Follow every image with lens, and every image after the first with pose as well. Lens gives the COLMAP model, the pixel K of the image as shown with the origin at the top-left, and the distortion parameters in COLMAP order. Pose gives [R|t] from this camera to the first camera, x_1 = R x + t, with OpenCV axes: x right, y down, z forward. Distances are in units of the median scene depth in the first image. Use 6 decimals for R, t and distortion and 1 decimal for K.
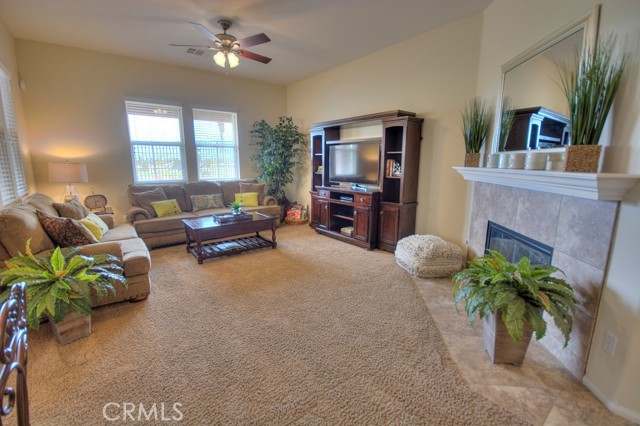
lens RADIAL K [[282.3, 0, 318.0], [0, 282.3, 214.0], [0, 0, 1]] dist [0.003931, -0.007768]
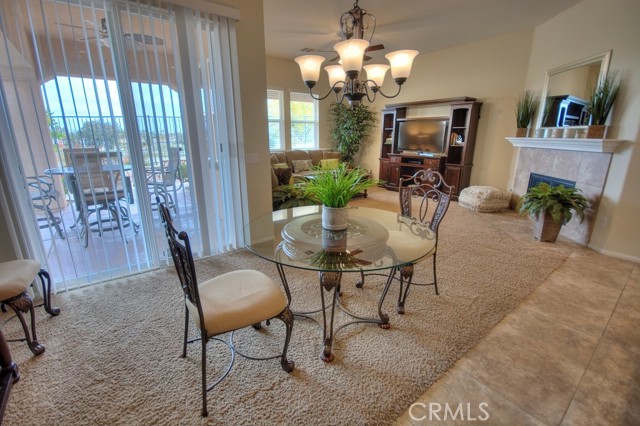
lens RADIAL K [[282.3, 0, 317.1], [0, 282.3, 212.6], [0, 0, 1]] dist [0.003931, -0.007768]
pose [[0.999936, 0.001455, -0.011219, -0.600069], [-0.000514, 0.996515, 0.083416, 0.123455], [0.011302, -0.083405, 0.996452, -0.623654]]
